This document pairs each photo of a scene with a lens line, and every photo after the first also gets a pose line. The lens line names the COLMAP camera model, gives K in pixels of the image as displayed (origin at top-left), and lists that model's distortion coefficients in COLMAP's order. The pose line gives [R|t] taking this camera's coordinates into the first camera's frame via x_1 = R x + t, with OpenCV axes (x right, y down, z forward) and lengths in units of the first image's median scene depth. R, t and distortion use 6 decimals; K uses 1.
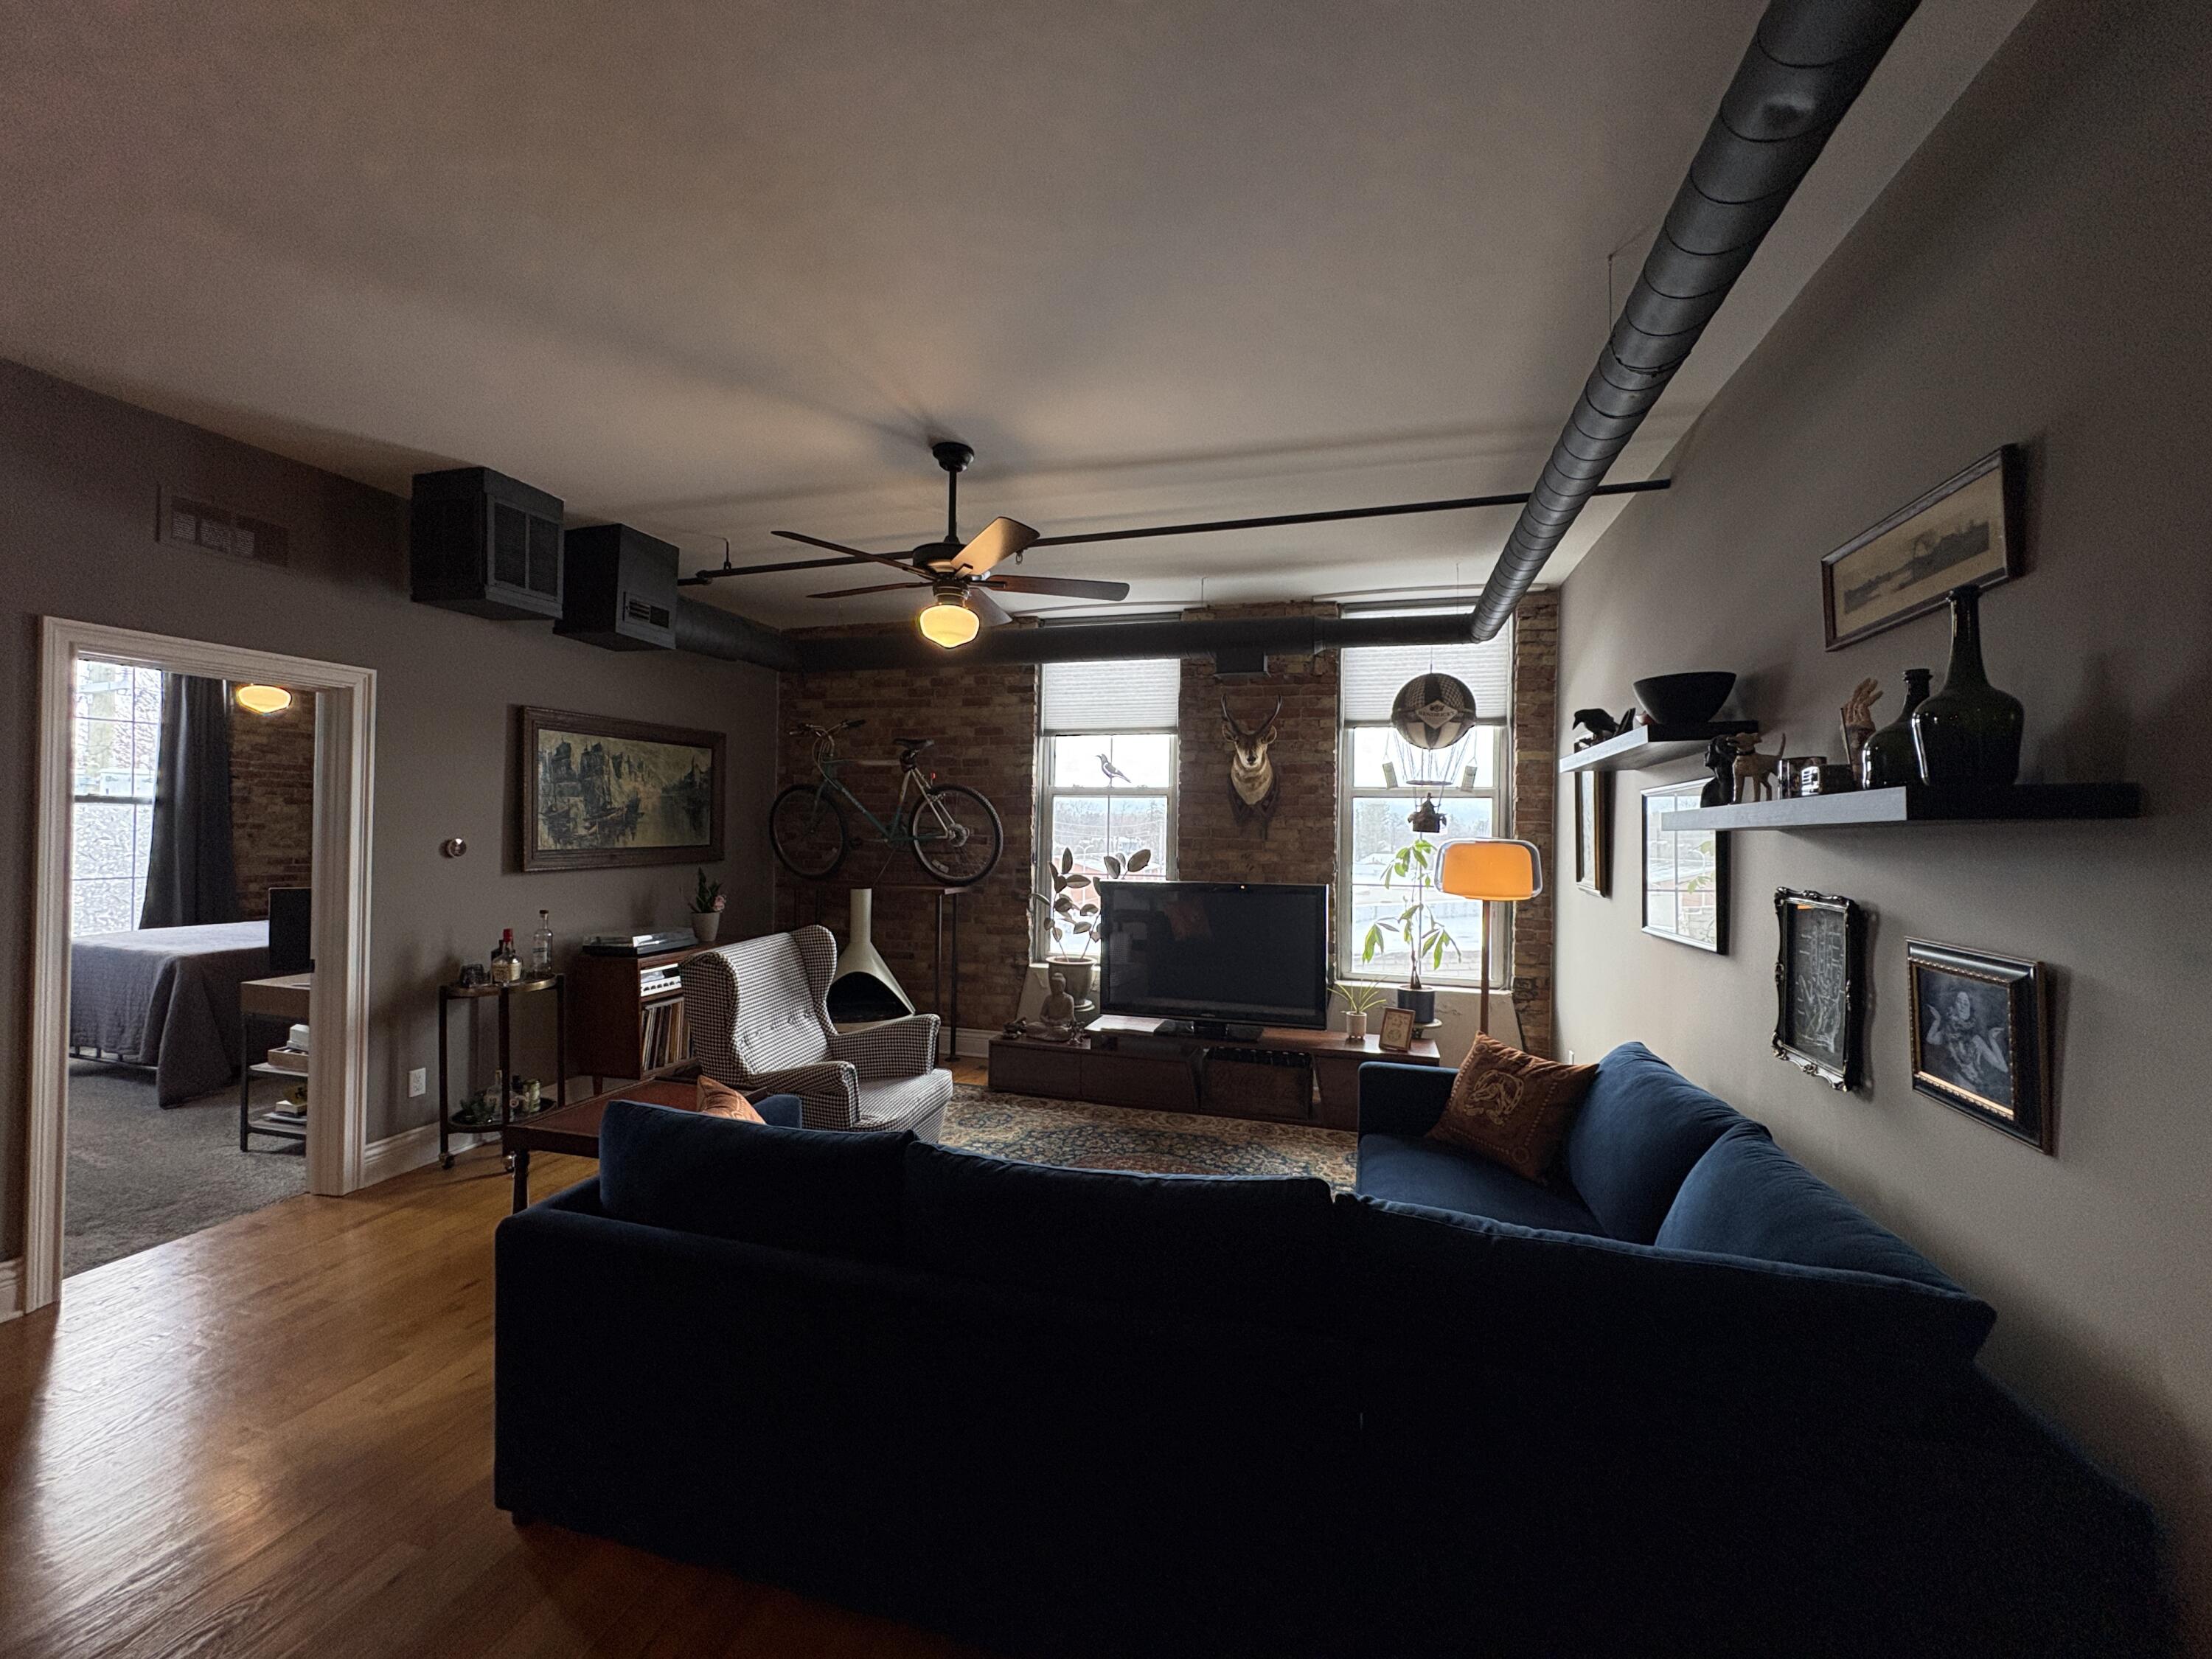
lens RADIAL K [[880.1, 0, 1102.7], [0, 880.1, 830.0], [0, 0, 1]] dist [0.001028, 0.000039]
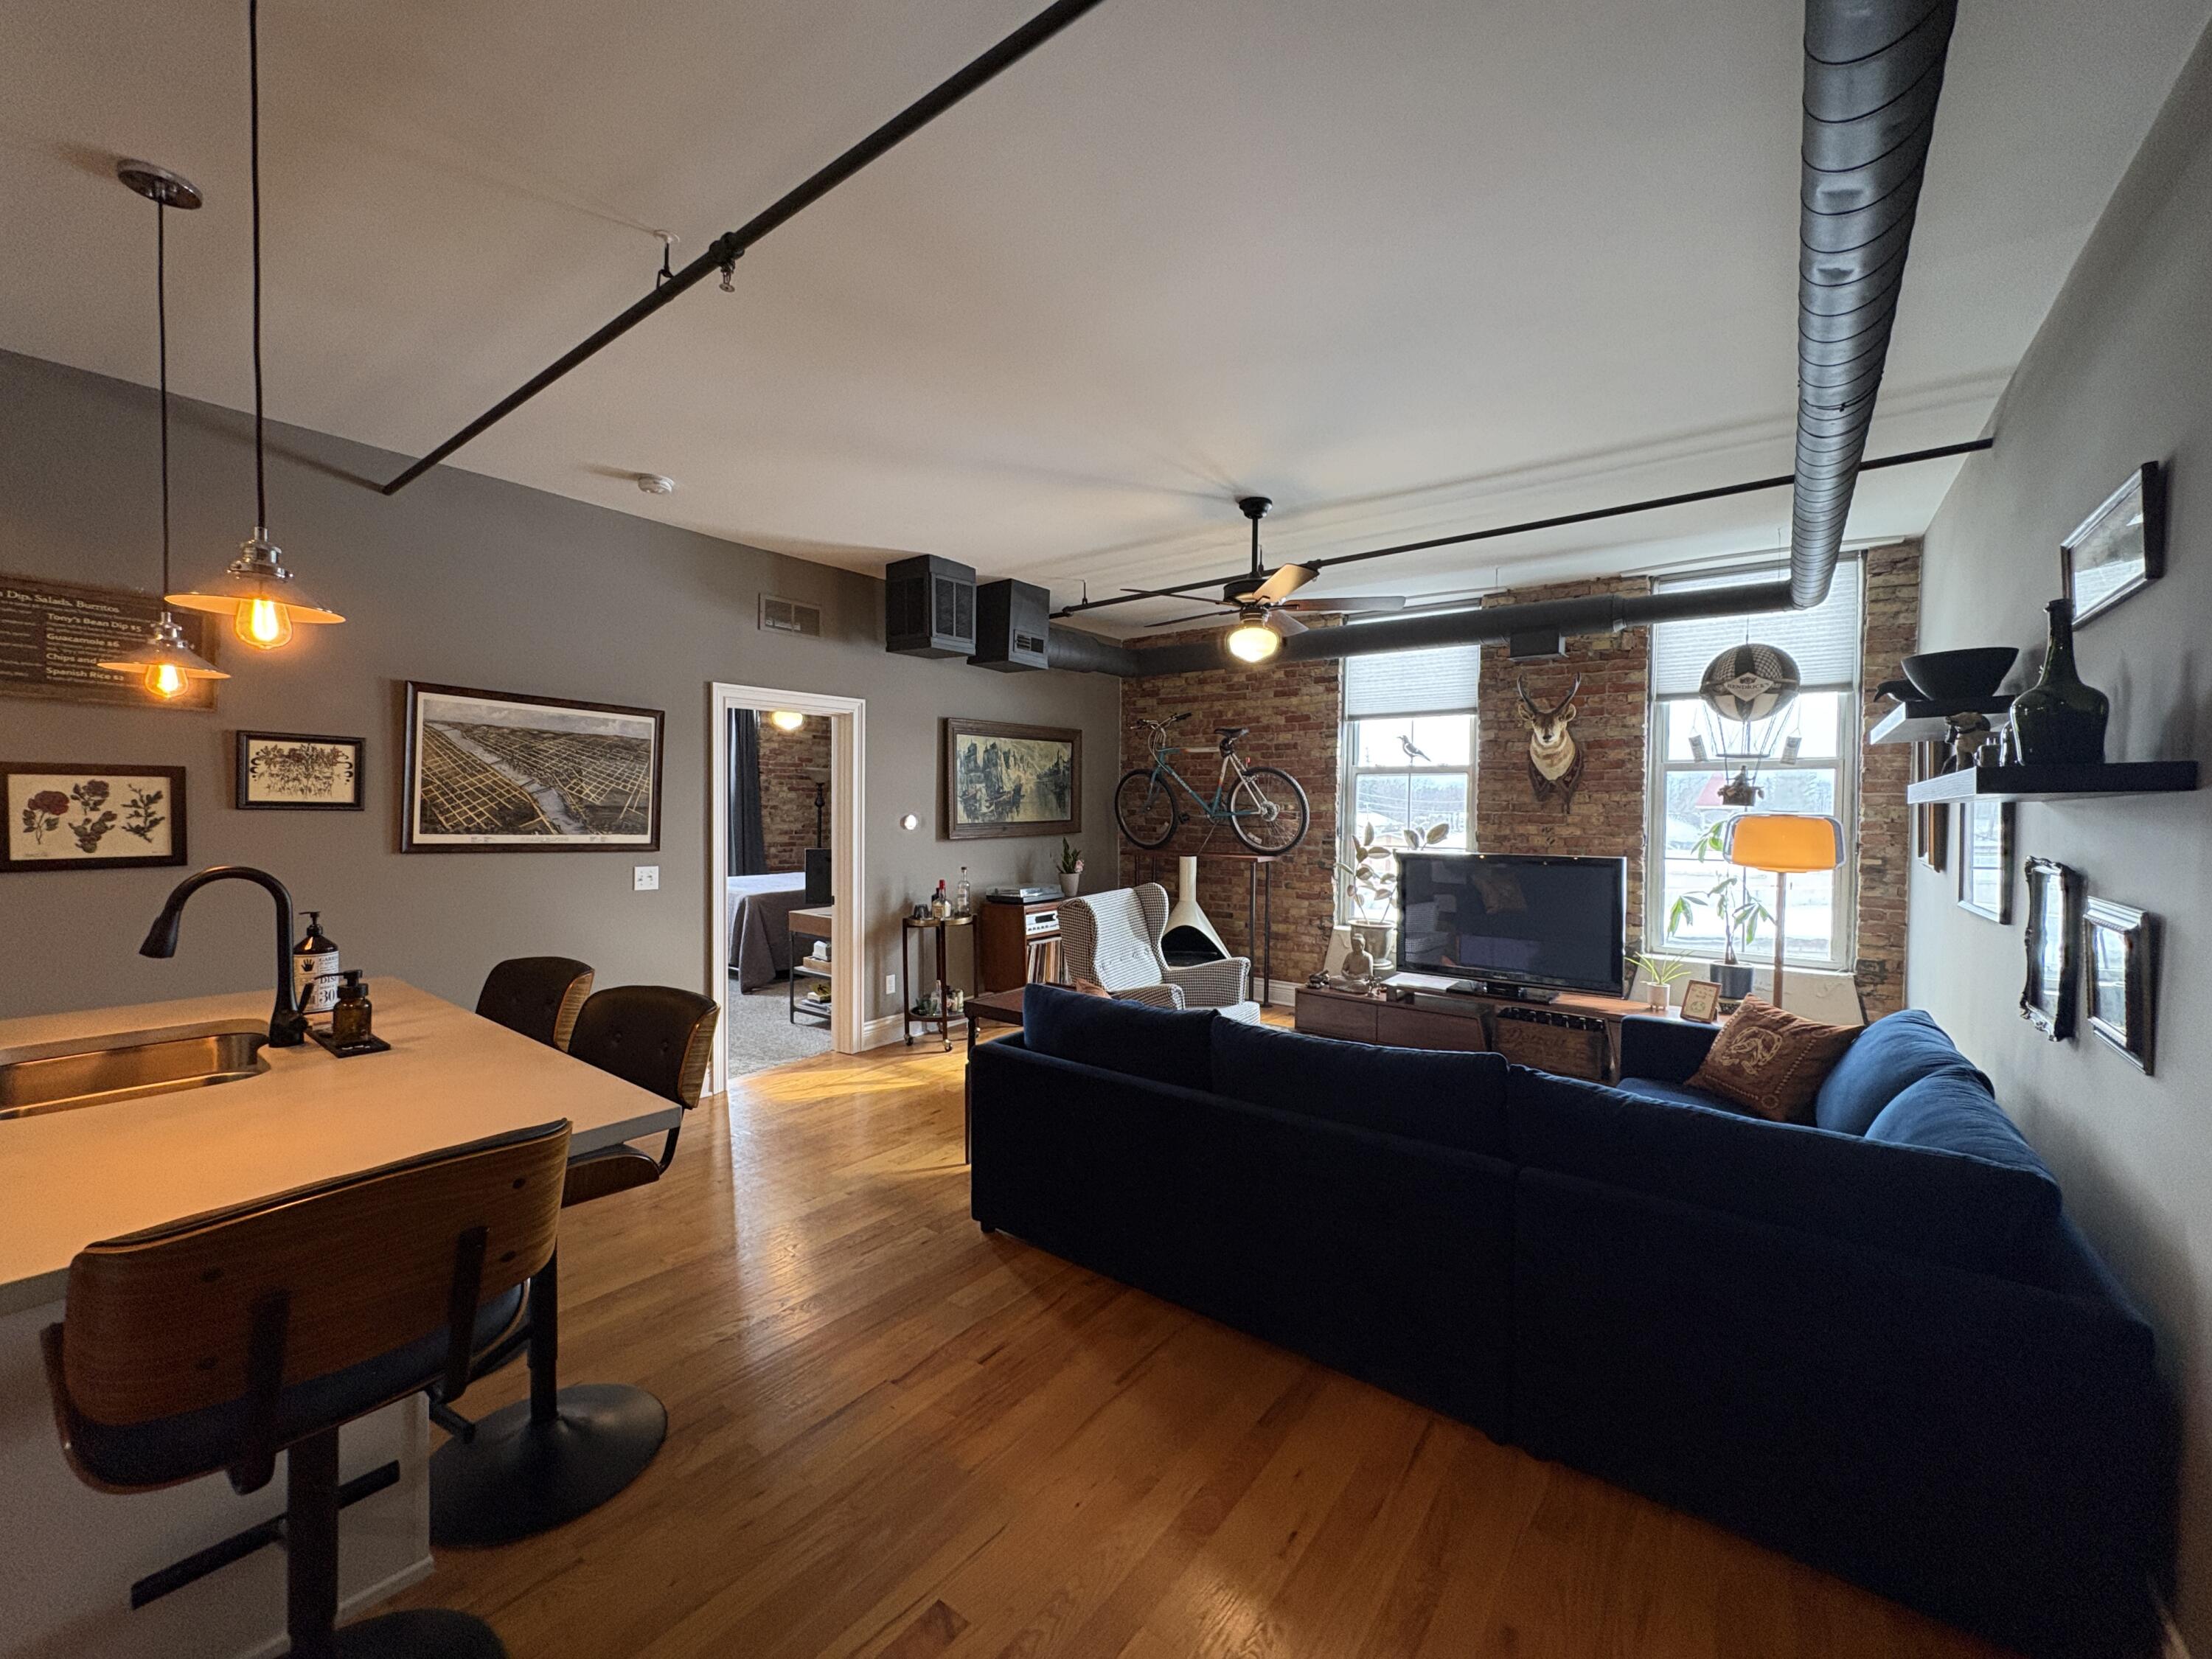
lens RADIAL K [[880.1, 0, 1111.2], [0, 880.1, 826.1], [0, 0, 1]] dist [0.001028, 0.000039]
pose [[0.936159, 0.000864, -0.351577, 0.054295], [0.007020, 0.999752, 0.021149, -0.000275], [0.351508, -0.022267, 0.935920, -0.174016]]
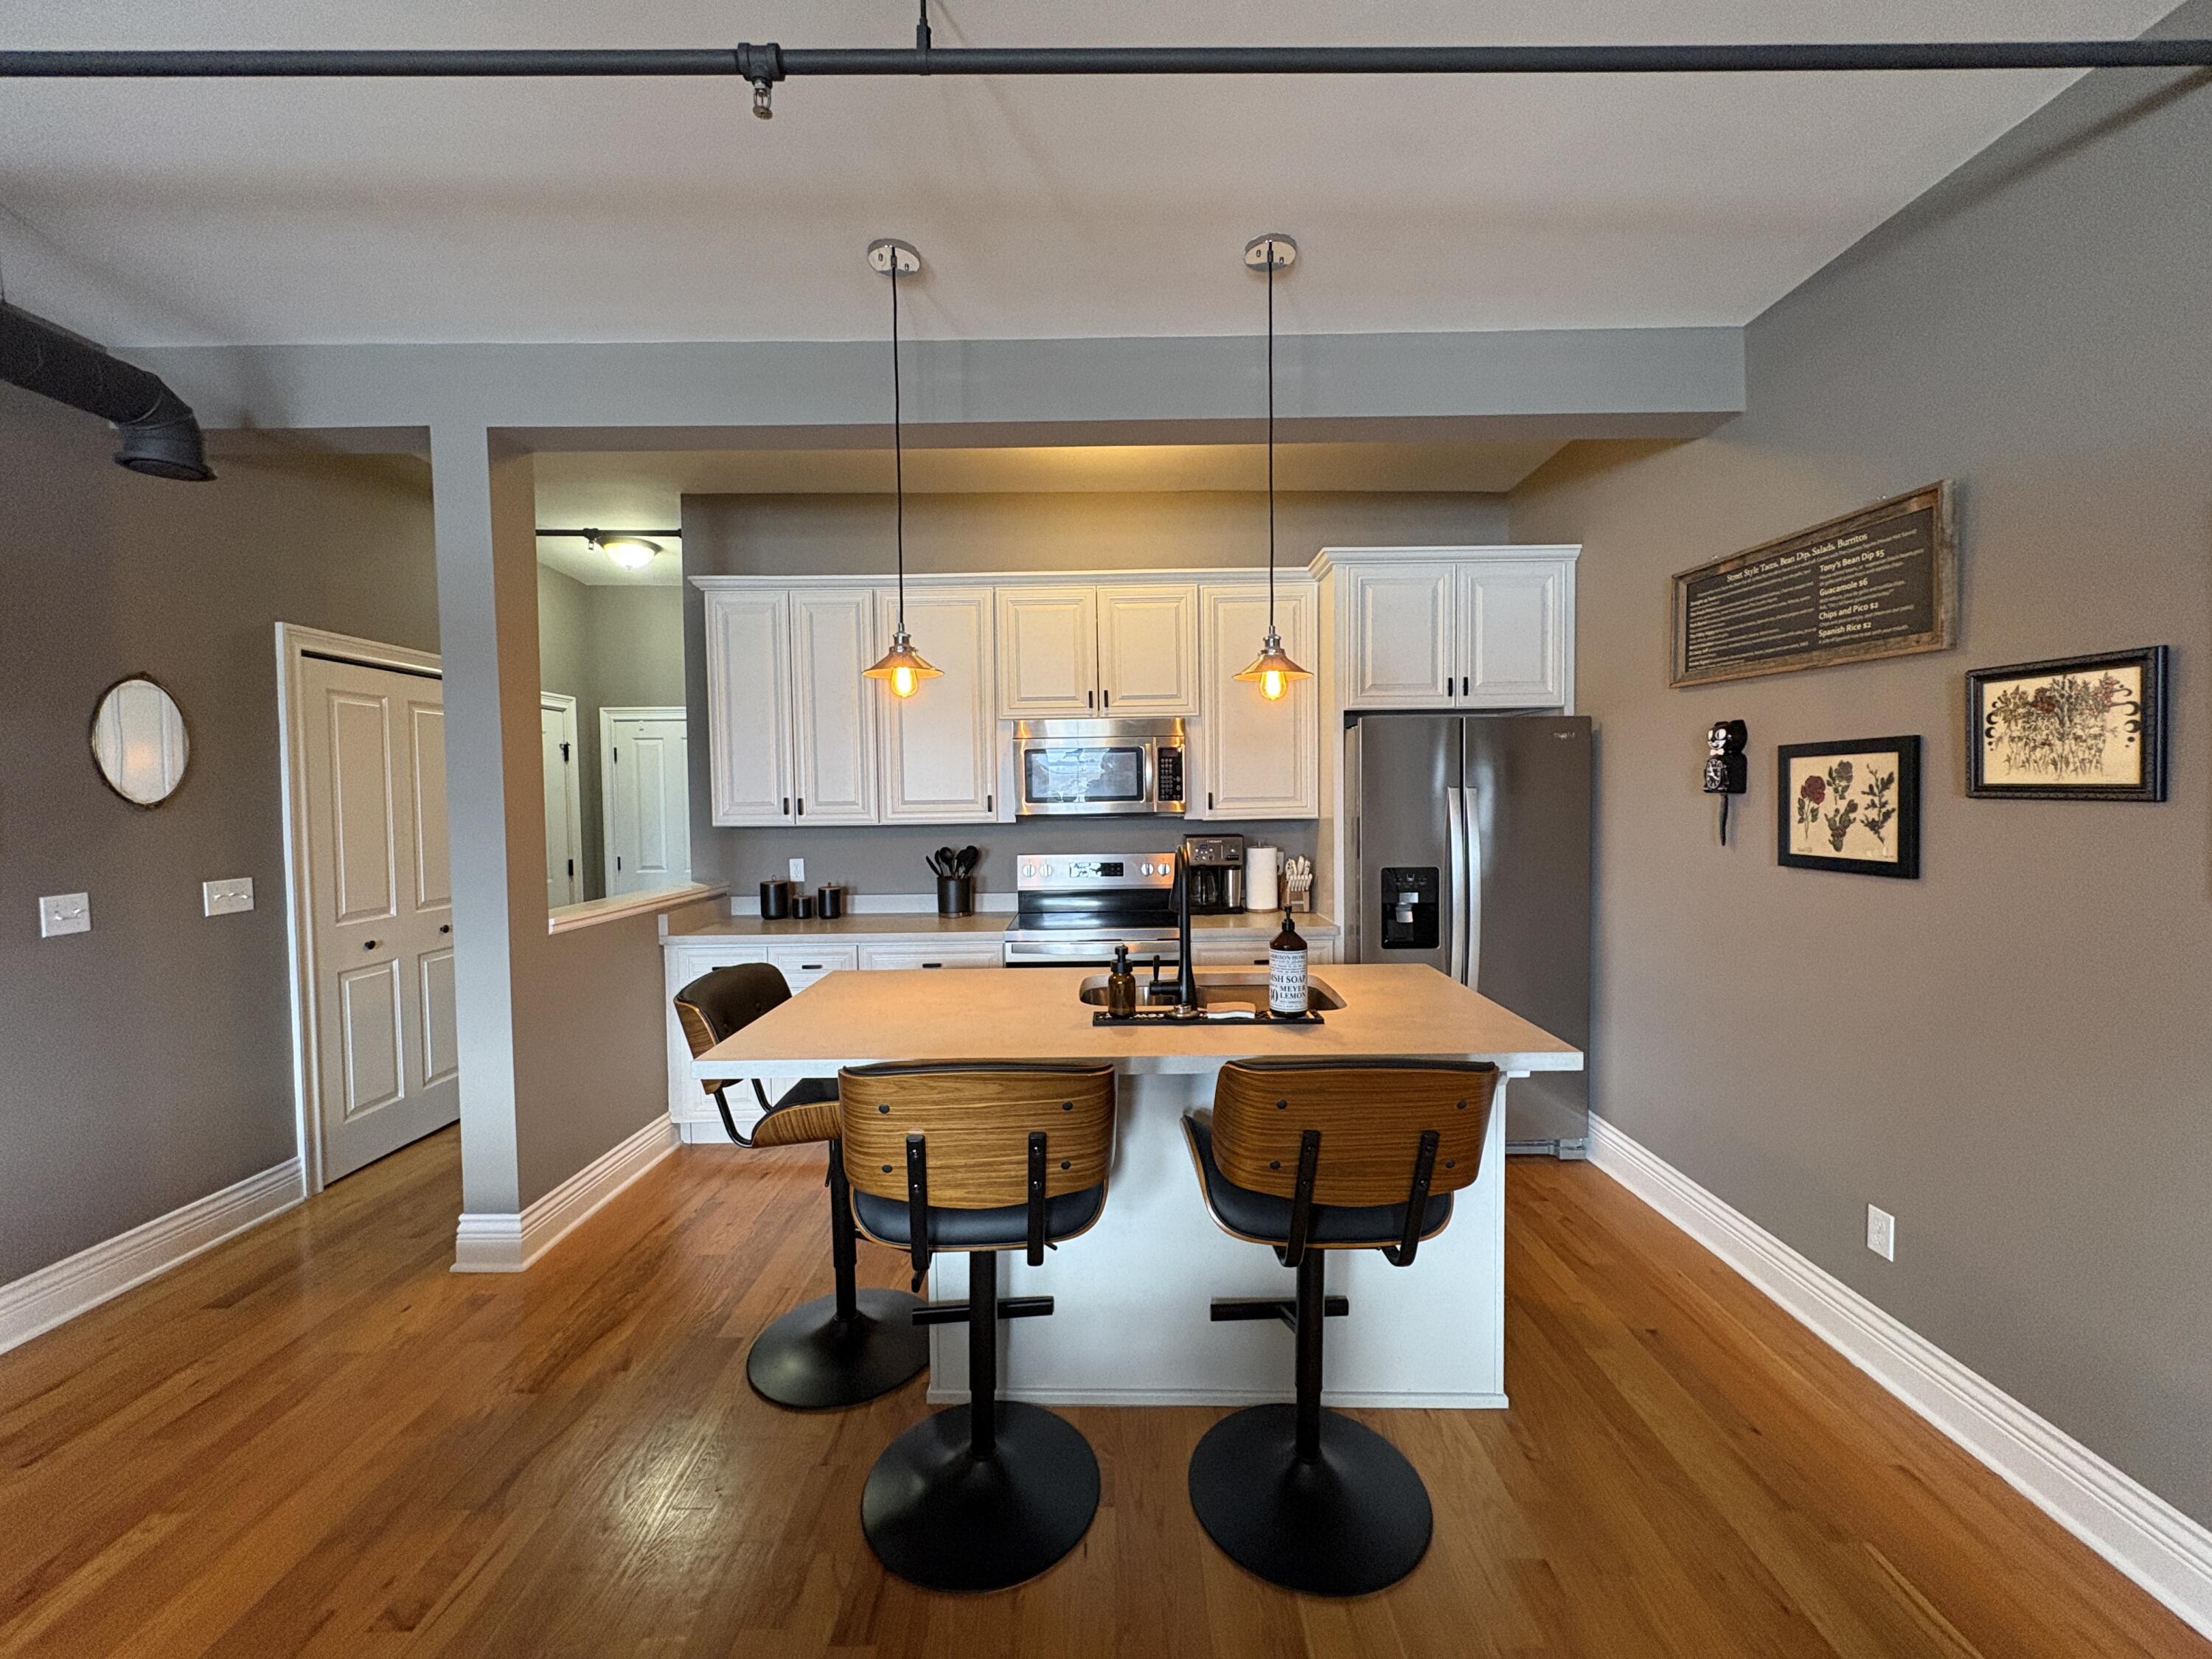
lens RADIAL K [[880.1, 0, 1106.0], [0, 880.1, 824.5], [0, 0, 1]] dist [0.001028, 0.000039]
pose [[-0.959317, 0.002065, -0.282324, -0.308646], [-0.006179, 0.999580, 0.028306, -0.000118], [0.282264, 0.028899, -0.958901, 0.538941]]
